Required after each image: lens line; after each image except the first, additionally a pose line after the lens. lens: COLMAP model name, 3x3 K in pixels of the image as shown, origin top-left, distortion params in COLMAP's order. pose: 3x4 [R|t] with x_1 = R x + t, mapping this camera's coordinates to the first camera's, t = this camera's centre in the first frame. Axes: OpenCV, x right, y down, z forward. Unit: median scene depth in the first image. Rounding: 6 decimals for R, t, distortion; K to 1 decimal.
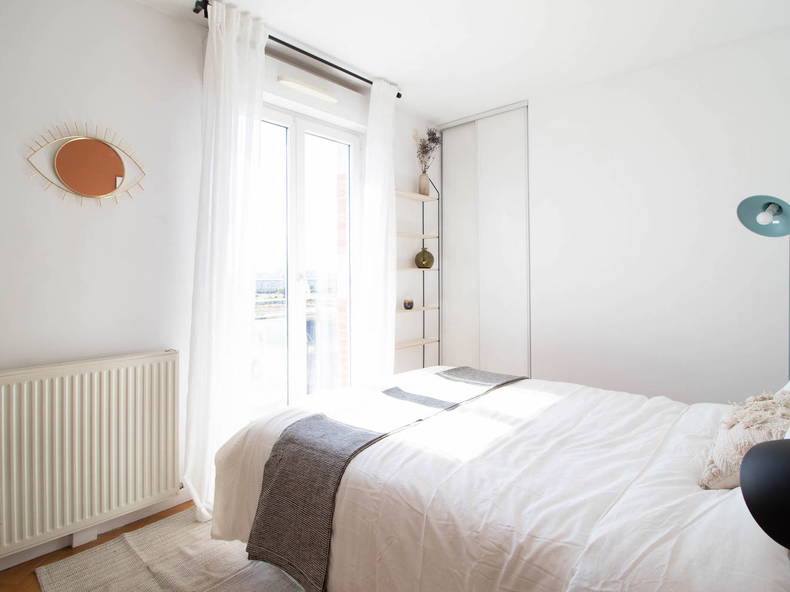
lens RADIAL K [[412.6, 0, 395.0], [0, 412.6, 296.0], [0, 0, 1]] dist [-0.000675, -0.032559]
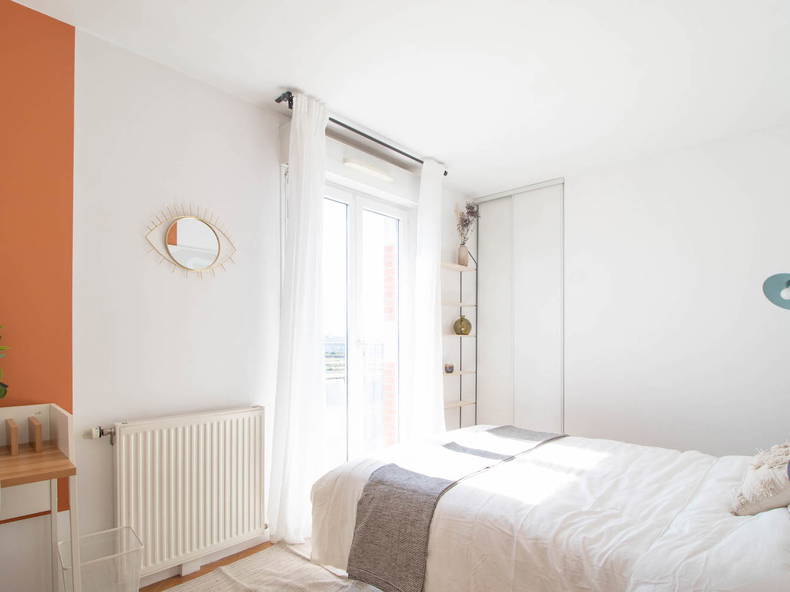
lens RADIAL K [[421.0, 0, 389.3], [0, 421.0, 368.9], [0, 0, 1]] dist [0.001067, -0.050484]
pose [[0.999839, 0.013418, -0.011938, -0.167115], [-0.013147, 0.999660, 0.022505, -0.001488], [0.012236, -0.022345, 0.999675, -0.150602]]
